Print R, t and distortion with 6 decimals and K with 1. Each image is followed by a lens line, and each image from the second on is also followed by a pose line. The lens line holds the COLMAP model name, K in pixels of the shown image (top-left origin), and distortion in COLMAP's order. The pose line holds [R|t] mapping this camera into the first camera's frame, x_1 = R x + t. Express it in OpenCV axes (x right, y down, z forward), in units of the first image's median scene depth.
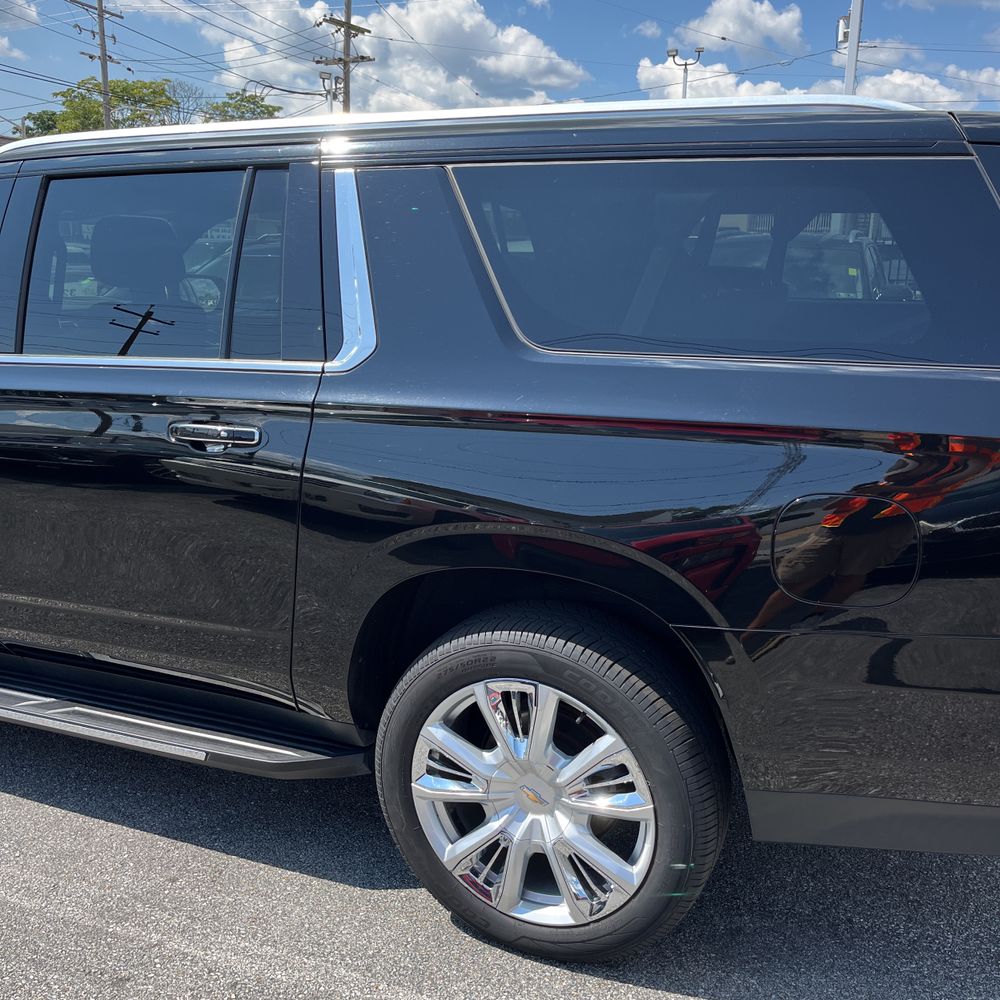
lens RADIAL K [[1025.5, 0, 498.9], [0, 1025.5, 496.6], [0, 0, 1]] dist [0.036657, -0.030136]
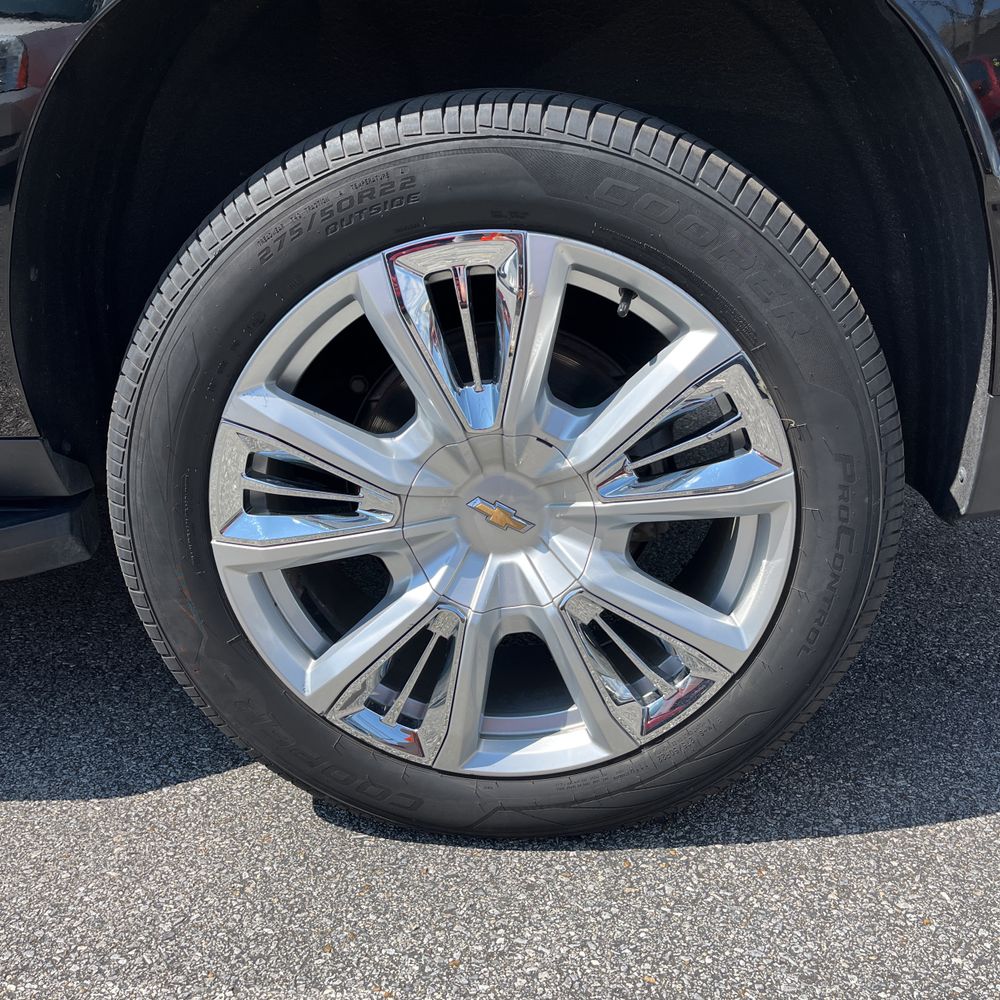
lens RADIAL K [[1012.5, 0, 503.3], [0, 1012.5, 502.2], [0, 0, 1]] dist [0.074035, -0.113516]
pose [[0.925718, -0.133096, 0.354021, -0.124881], [0.086804, 0.985816, 0.143641, 0.218660], [-0.368117, -0.102241, 0.924141, 0.576949]]
